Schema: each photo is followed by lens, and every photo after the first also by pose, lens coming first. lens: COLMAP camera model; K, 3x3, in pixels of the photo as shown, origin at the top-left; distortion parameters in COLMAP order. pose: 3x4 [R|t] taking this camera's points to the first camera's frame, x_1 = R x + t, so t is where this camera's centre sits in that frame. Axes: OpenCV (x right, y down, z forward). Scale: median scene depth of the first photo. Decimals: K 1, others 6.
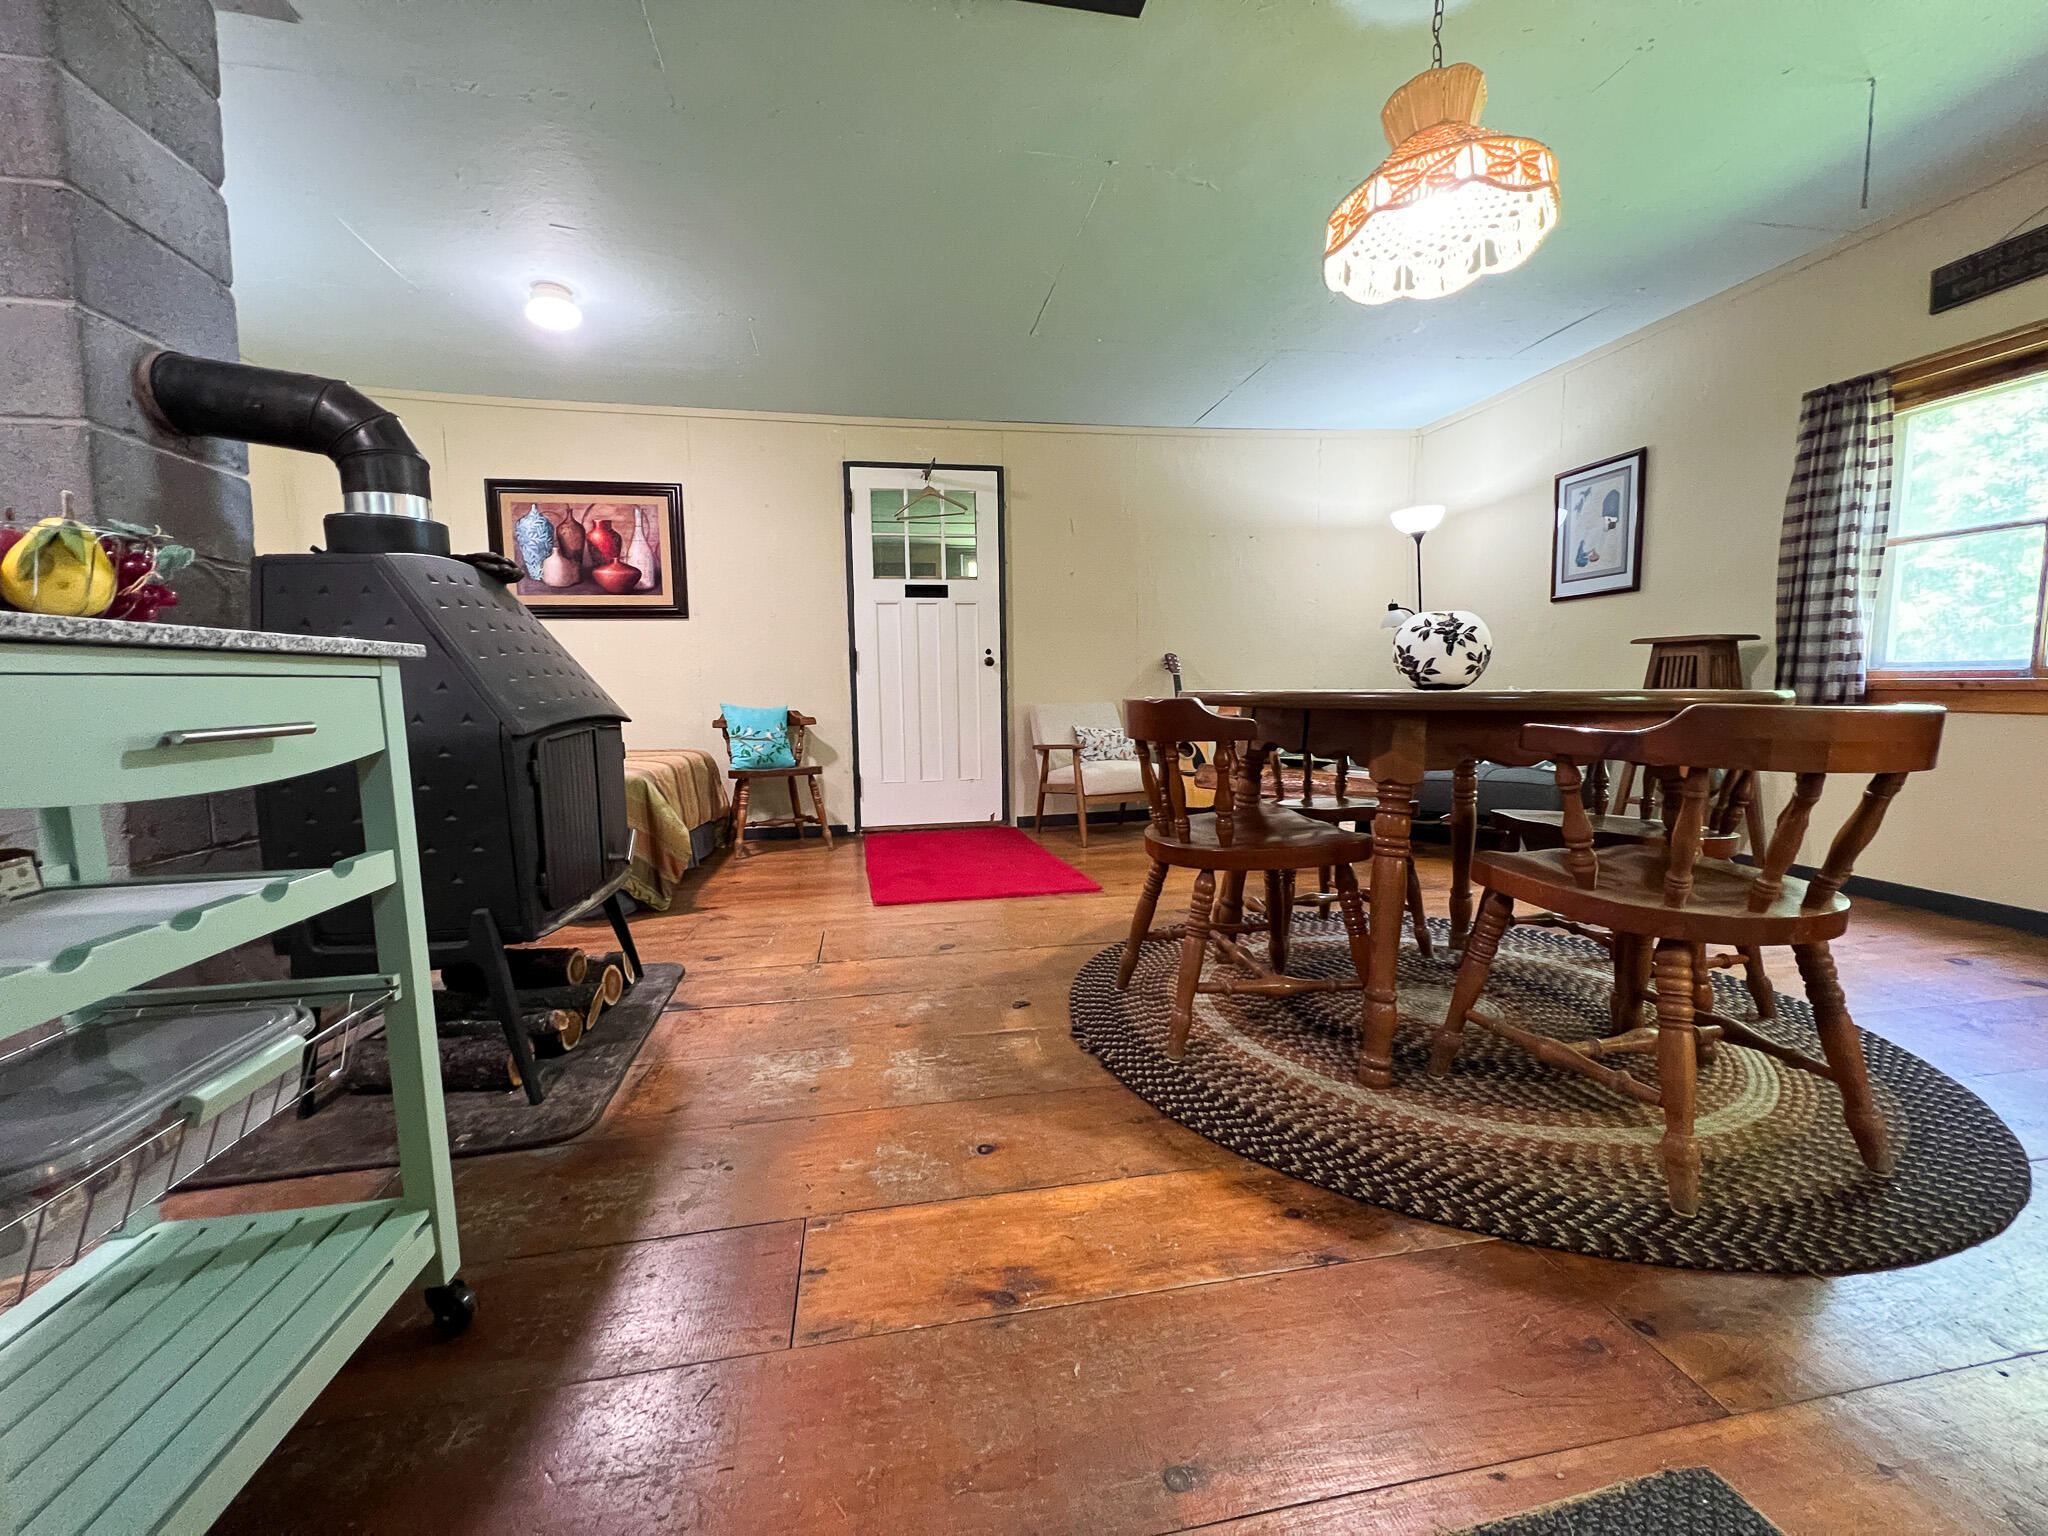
lens RADIAL K [[832.6, 0, 1021.7], [0, 832.6, 763.7], [0, 0, 1]] dist [0.007656, -0.000272]
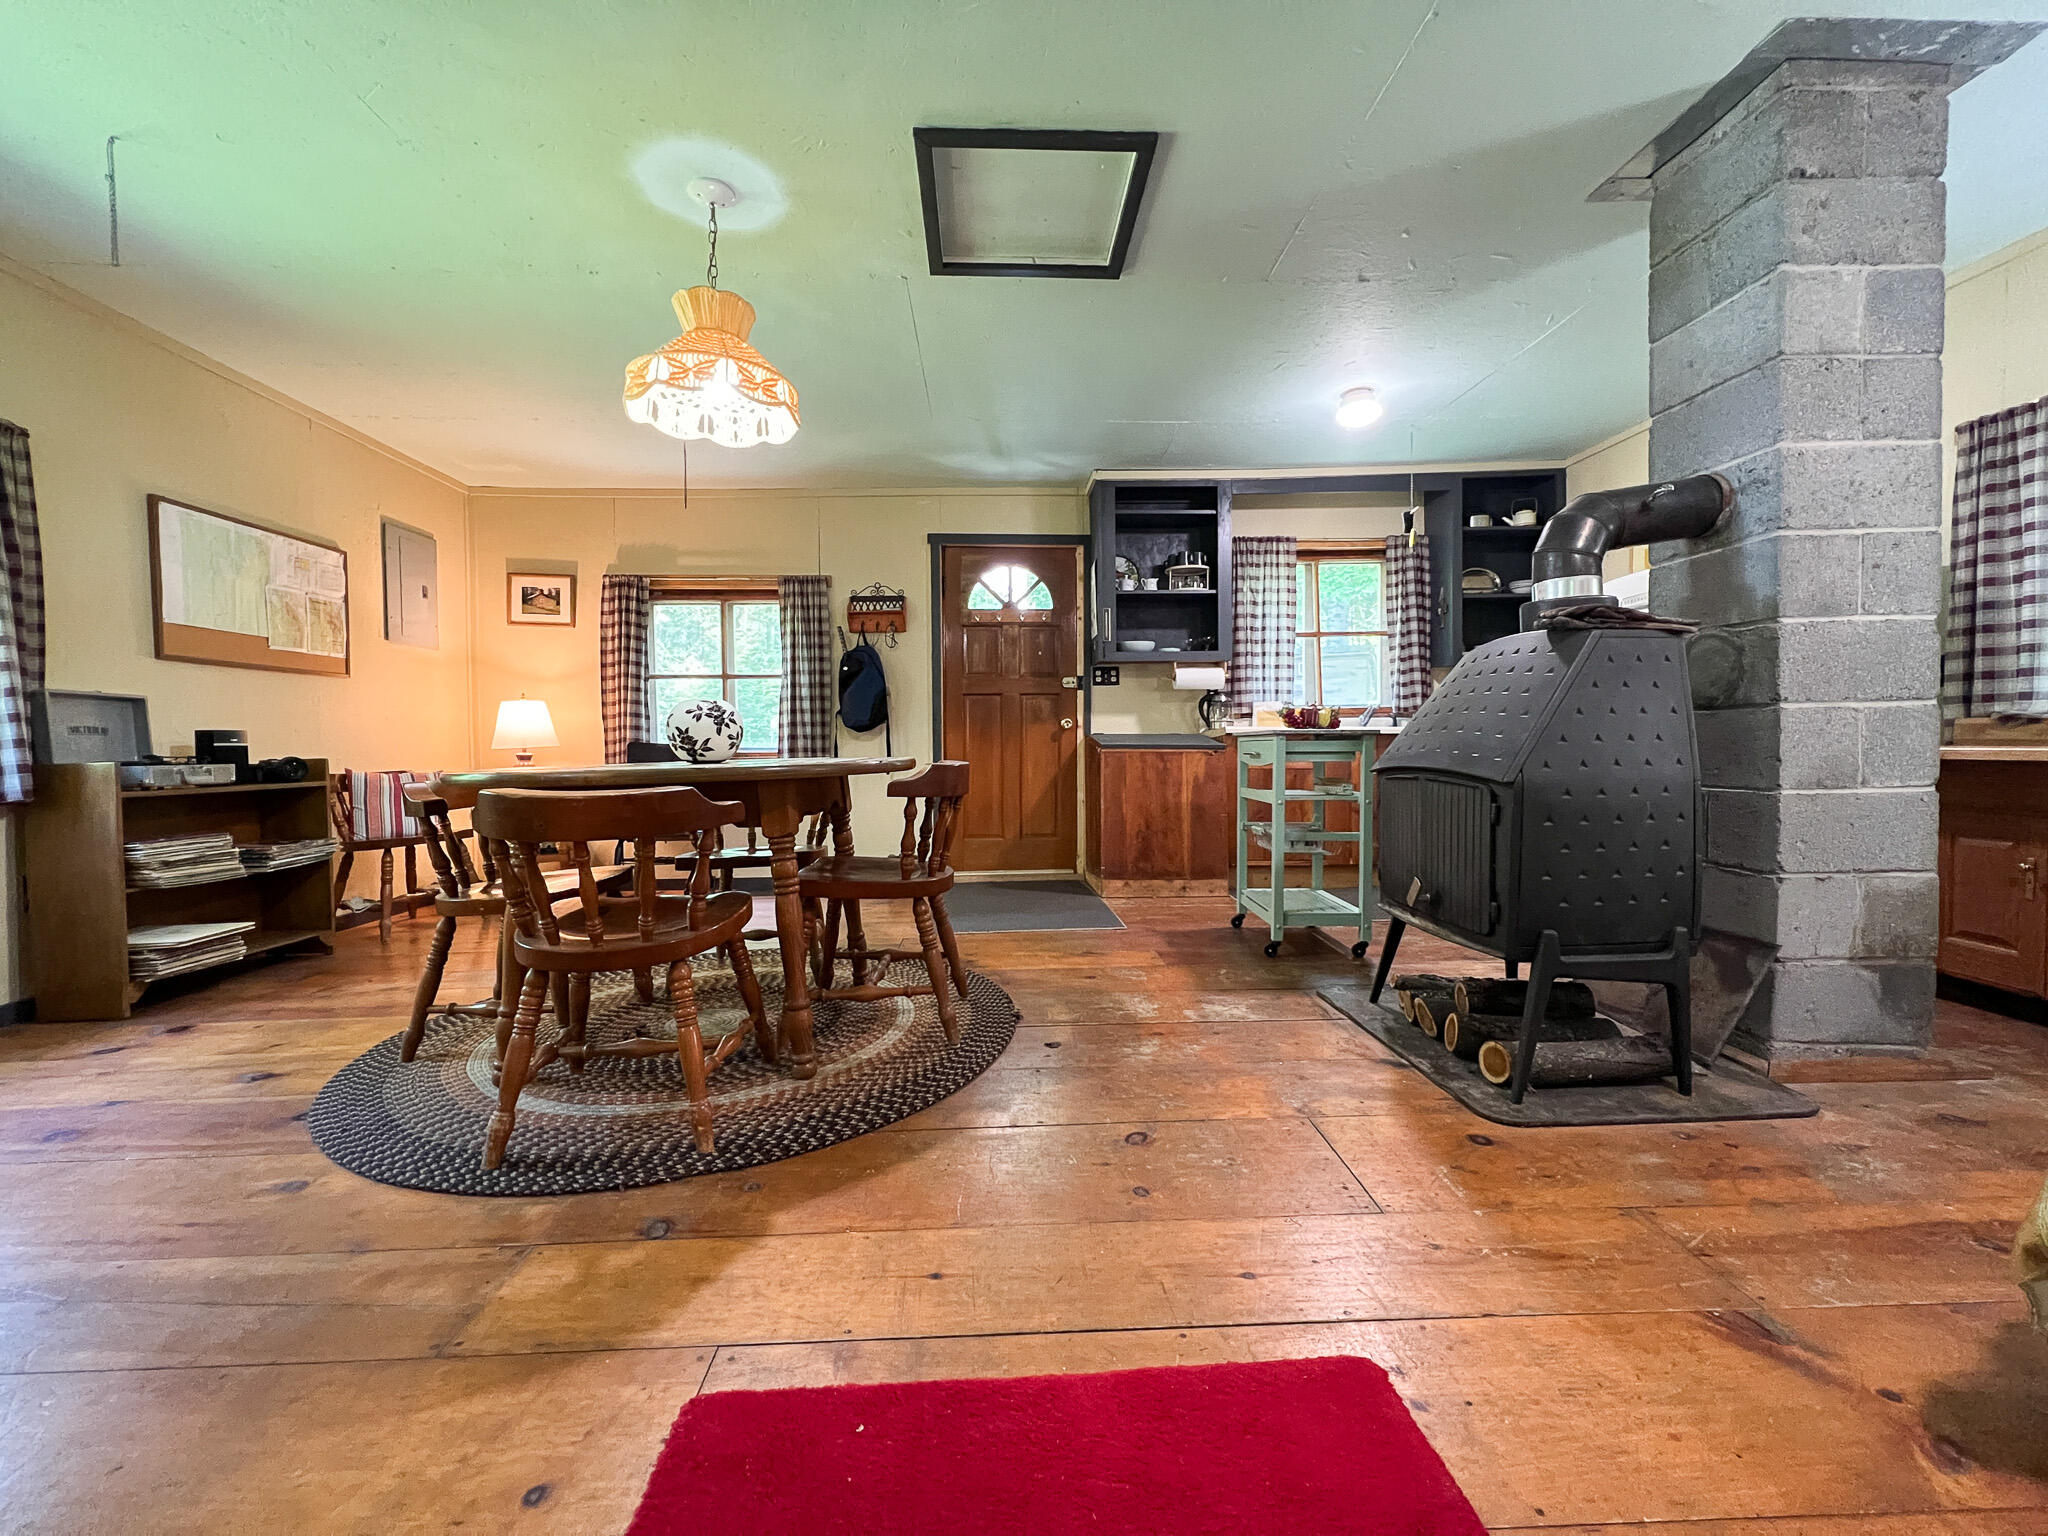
lens RADIAL K [[832.6, 0, 1016.3], [0, 832.6, 762.5], [0, 0, 1]] dist [0.007656, -0.000272]
pose [[-0.987378, 0.024616, 0.156458, -0.149972], [0.043449, 0.992049, 0.118117, -0.230887], [-0.152306, 0.123424, -0.980596, 2.292721]]
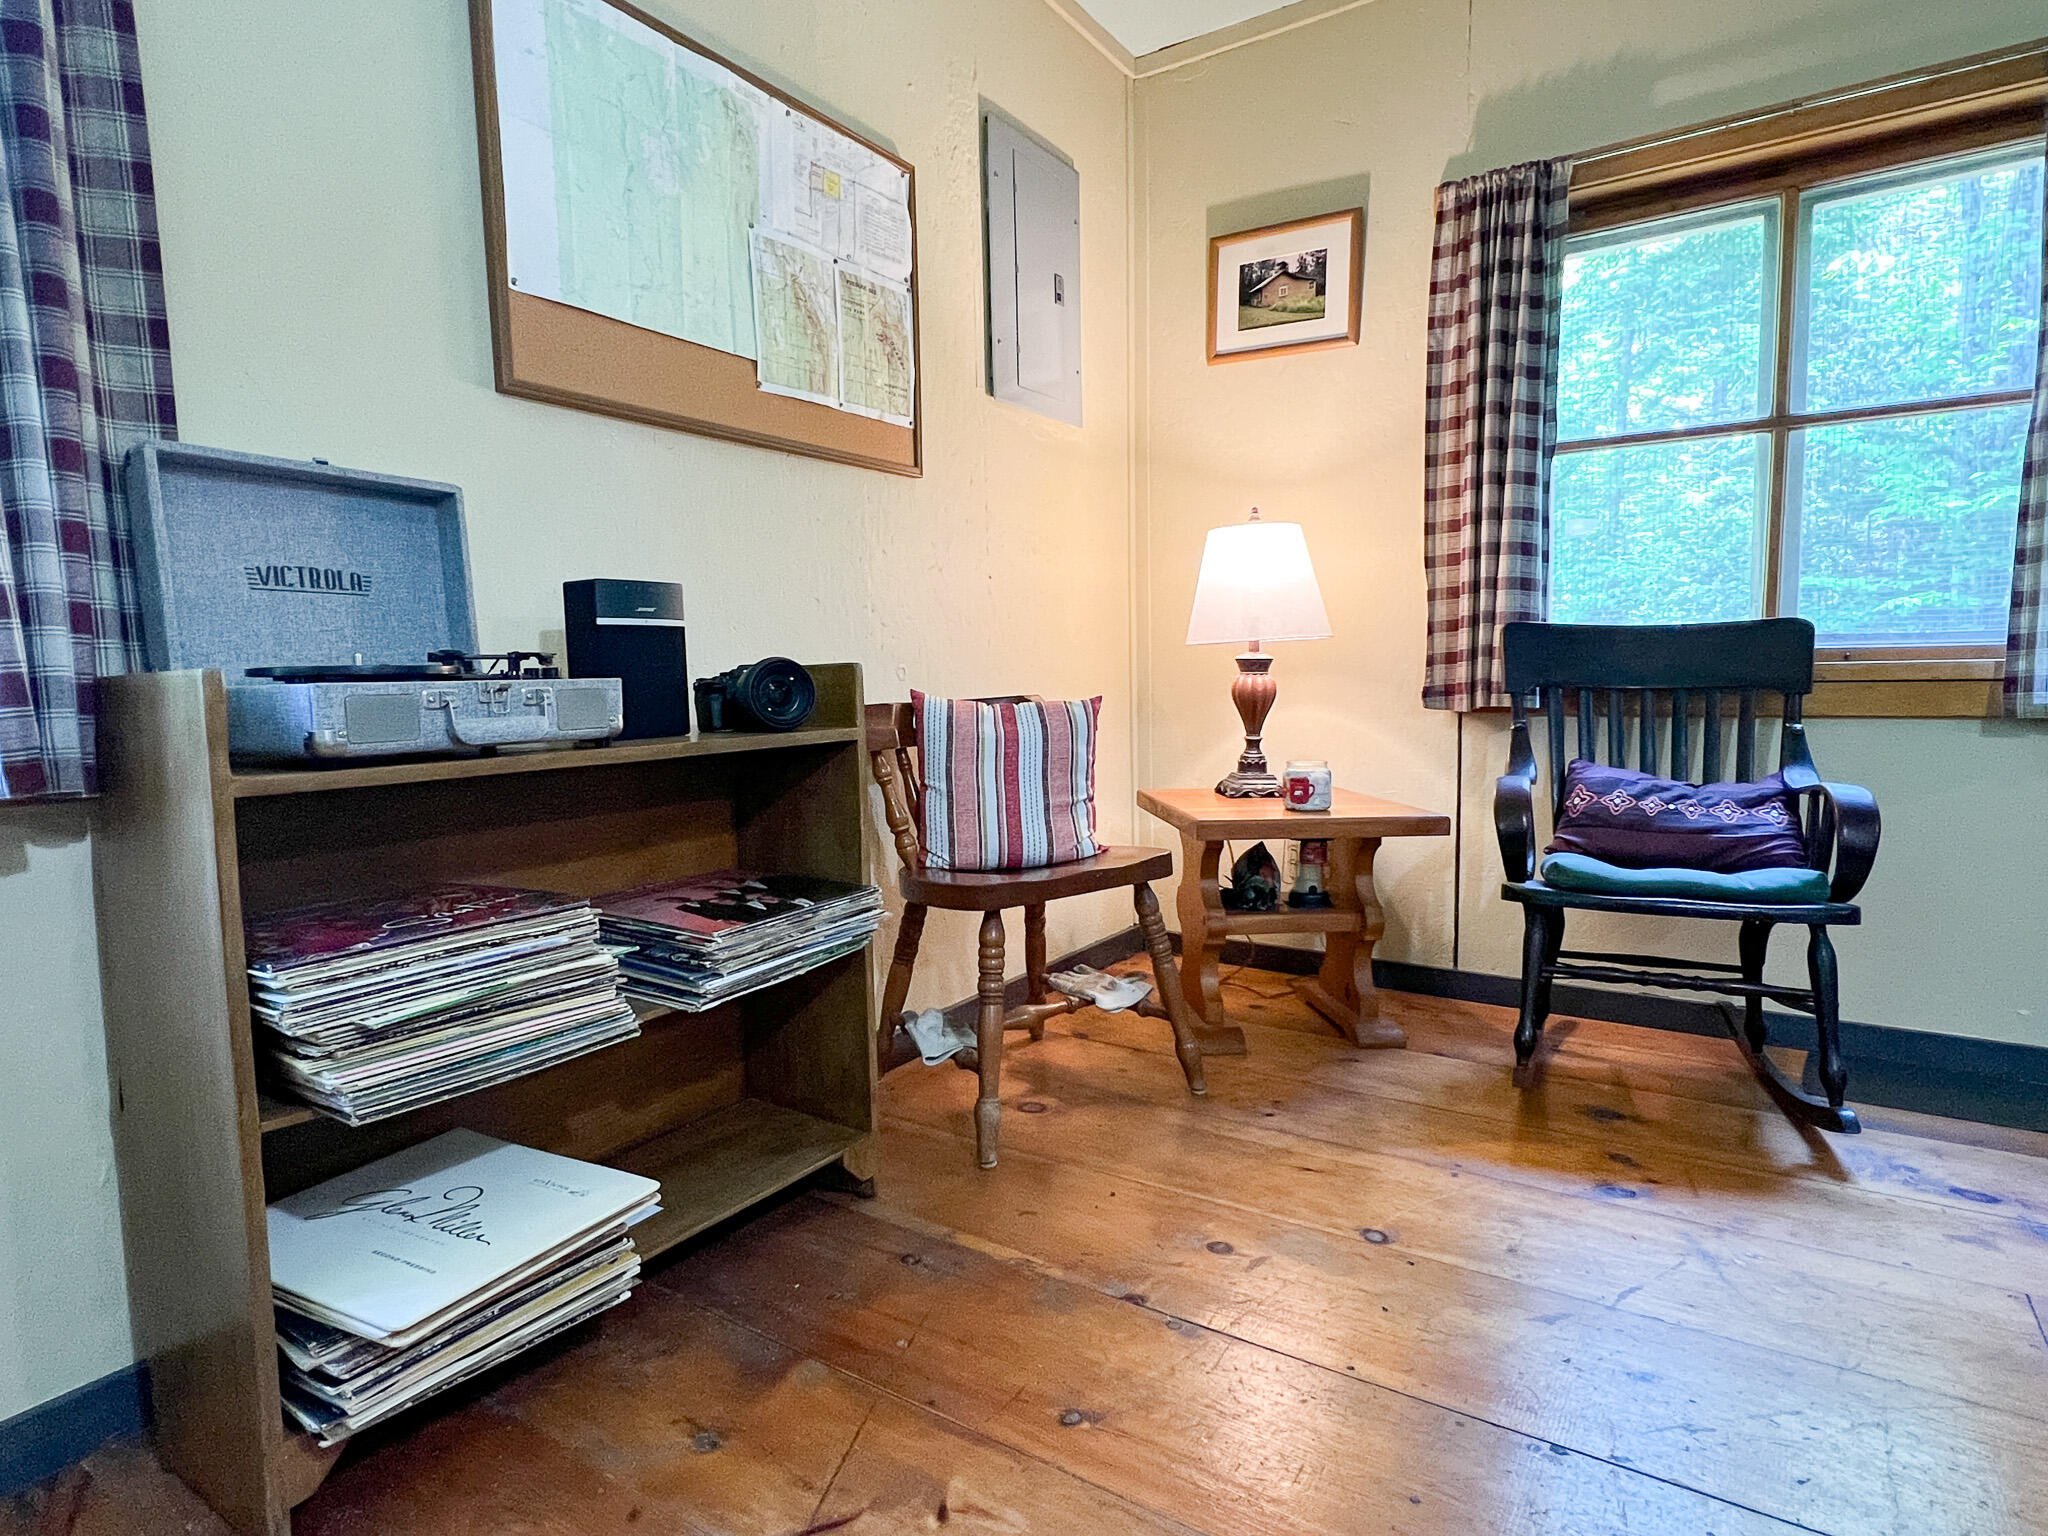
lens RADIAL K [[1106.1, 0, 1027.6], [0, 1106.1, 776.4], [0, 0, 1]] dist [-0.006941, -0.000418]
pose [[-0.720670, -0.038077, 0.692231, 0.378567], [0.100276, 0.982266, 0.158426, -0.179133], [-0.685988, 0.183587, -0.704072, 1.786597]]
